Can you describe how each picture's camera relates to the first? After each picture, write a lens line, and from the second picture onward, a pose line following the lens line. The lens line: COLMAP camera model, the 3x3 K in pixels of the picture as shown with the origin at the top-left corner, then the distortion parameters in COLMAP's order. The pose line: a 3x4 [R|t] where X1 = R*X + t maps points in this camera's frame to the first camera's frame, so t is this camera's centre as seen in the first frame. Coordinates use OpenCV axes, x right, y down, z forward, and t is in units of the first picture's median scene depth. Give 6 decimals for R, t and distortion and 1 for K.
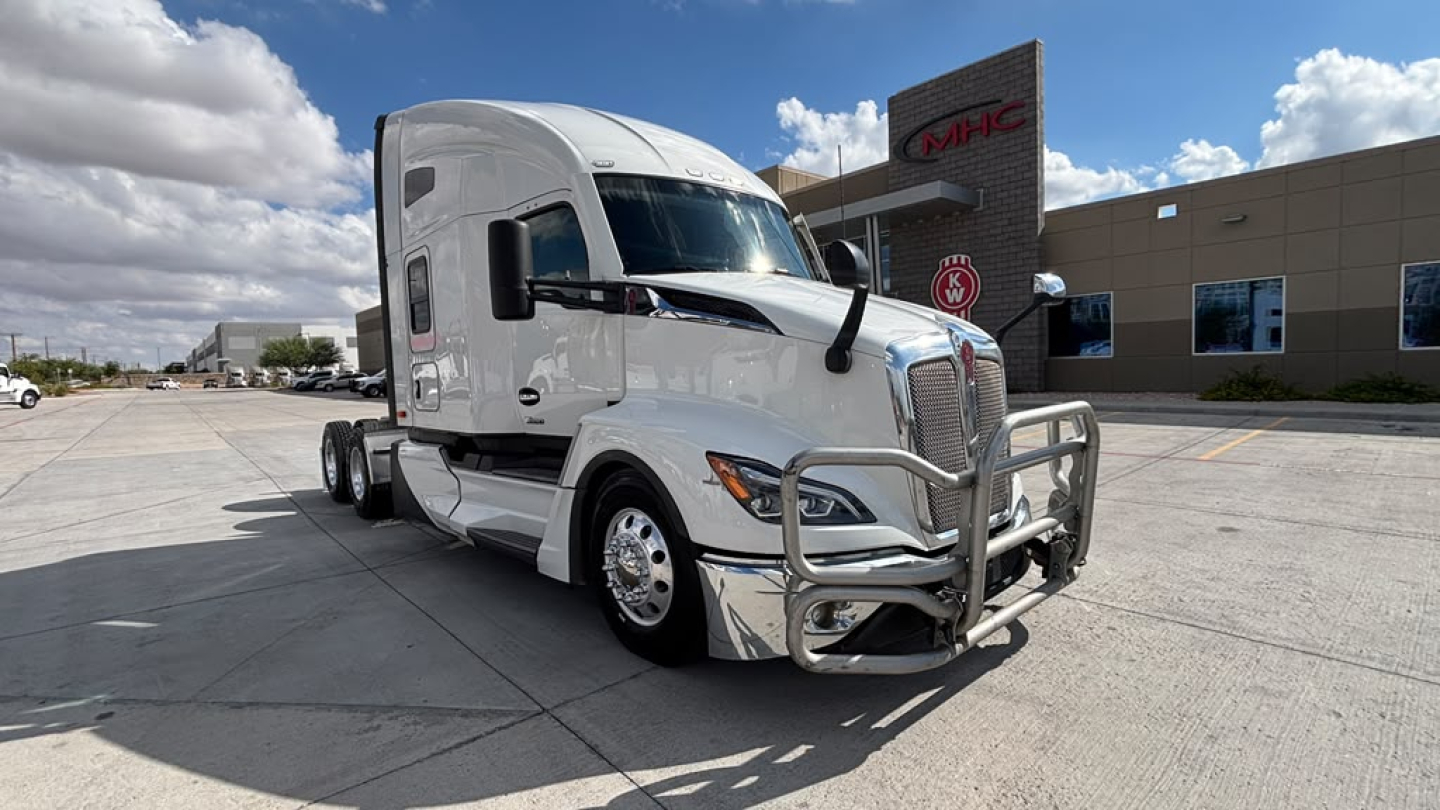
lens RADIAL K [[609.0, 0, 685.2], [0, 609.0, 397.2], [0, 0, 1]] dist [-0.001859, -0.000158]
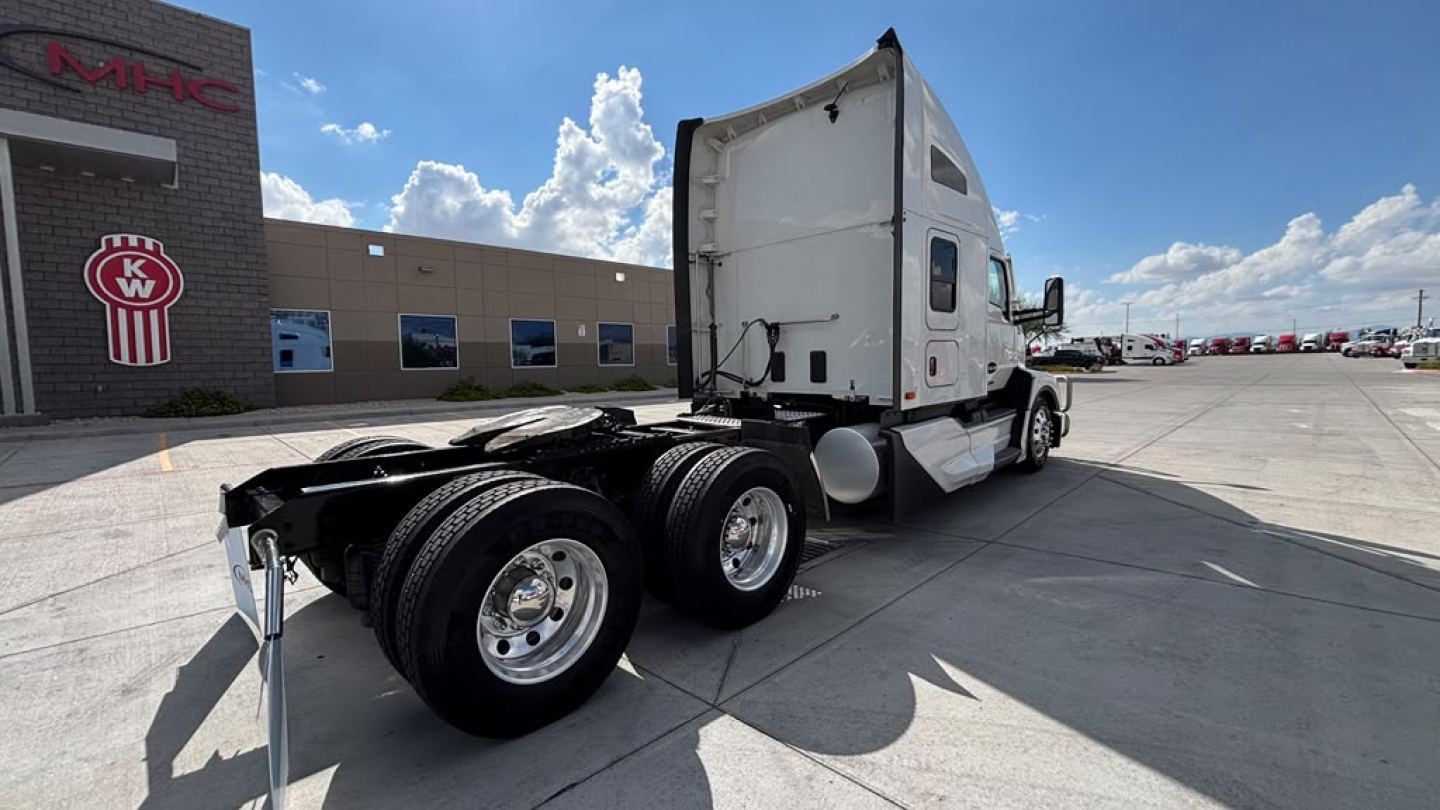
lens RADIAL K [[580.2, 0, 719.9], [0, 580.2, 396.8], [0, 0, 1]] dist [0.000478, -0.000035]
pose [[-0.051523, -0.030241, 0.998214, -0.360524], [0.071979, 0.996829, 0.033915, -0.006008], [-0.996074, 0.073598, -0.049183, 0.367426]]
